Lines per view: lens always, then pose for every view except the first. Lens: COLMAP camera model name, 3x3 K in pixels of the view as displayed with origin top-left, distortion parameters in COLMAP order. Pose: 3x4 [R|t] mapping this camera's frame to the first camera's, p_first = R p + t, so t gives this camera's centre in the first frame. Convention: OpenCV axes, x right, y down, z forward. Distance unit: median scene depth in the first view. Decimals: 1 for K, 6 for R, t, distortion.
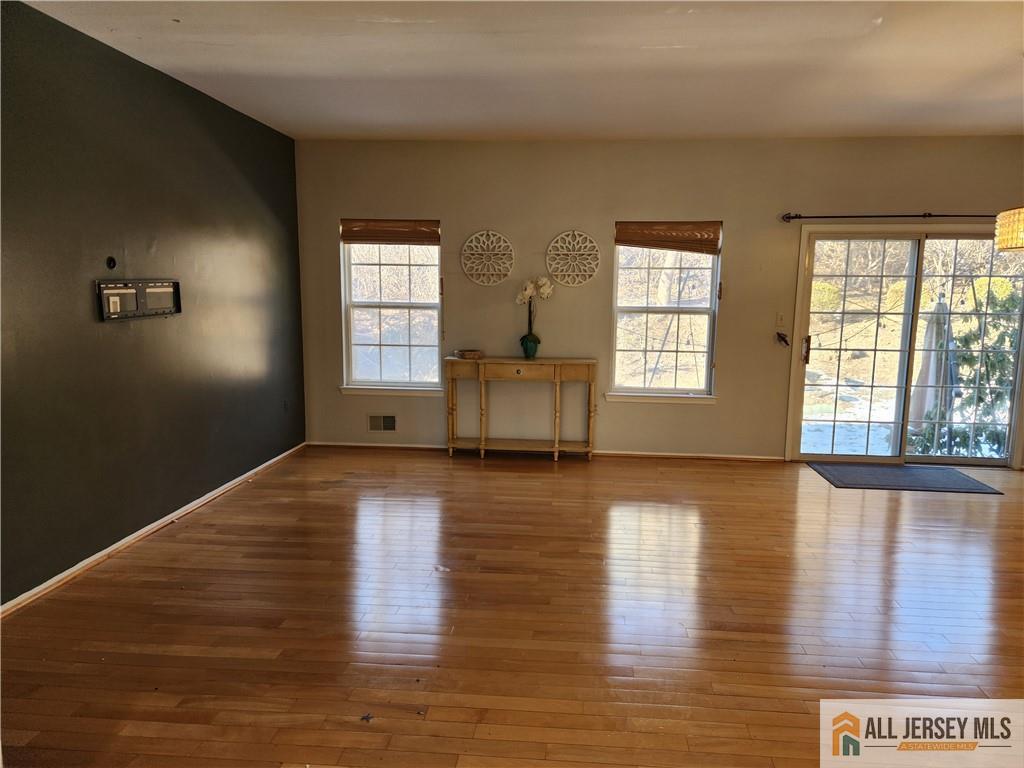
lens RADIAL K [[688.9, 0, 510.0], [0, 688.9, 395.1], [0, 0, 1]] dist [0.059321, -0.040300]
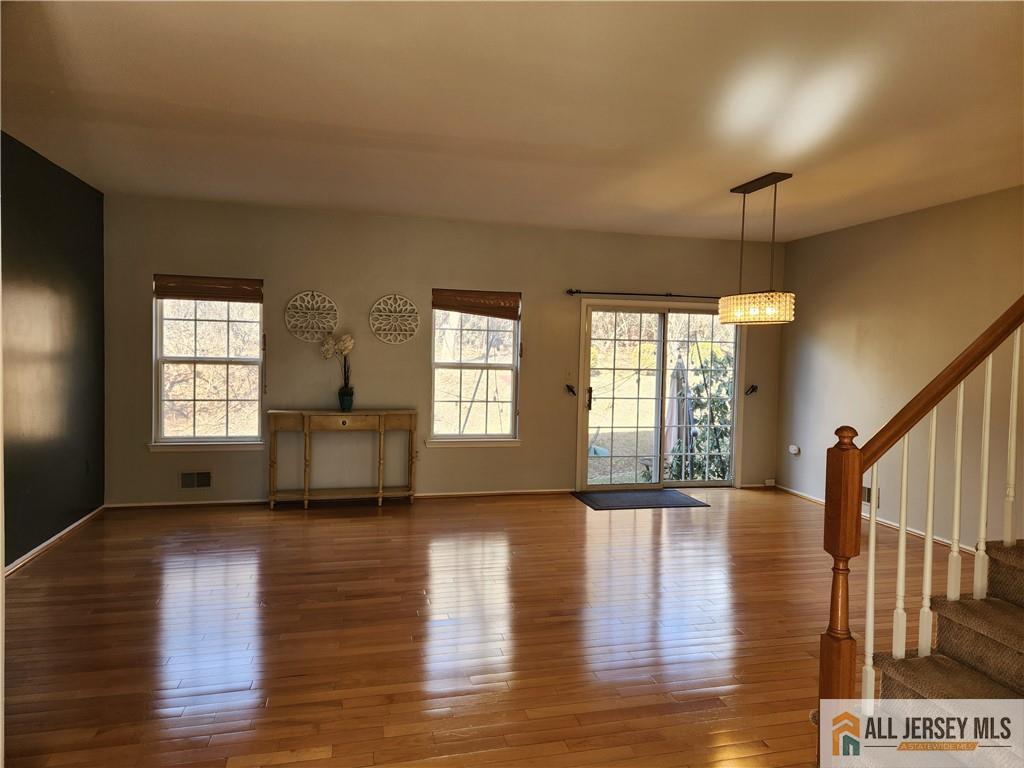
lens RADIAL K [[688.9, 0, 513.0], [0, 688.9, 380.8], [0, 0, 1]] dist [0.059321, -0.040300]
pose [[0.944874, -0.004004, 0.327409, -0.091413], [0.039292, 0.994086, -0.101237, 0.020313], [-0.325068, 0.108521, 0.939444, -0.093825]]
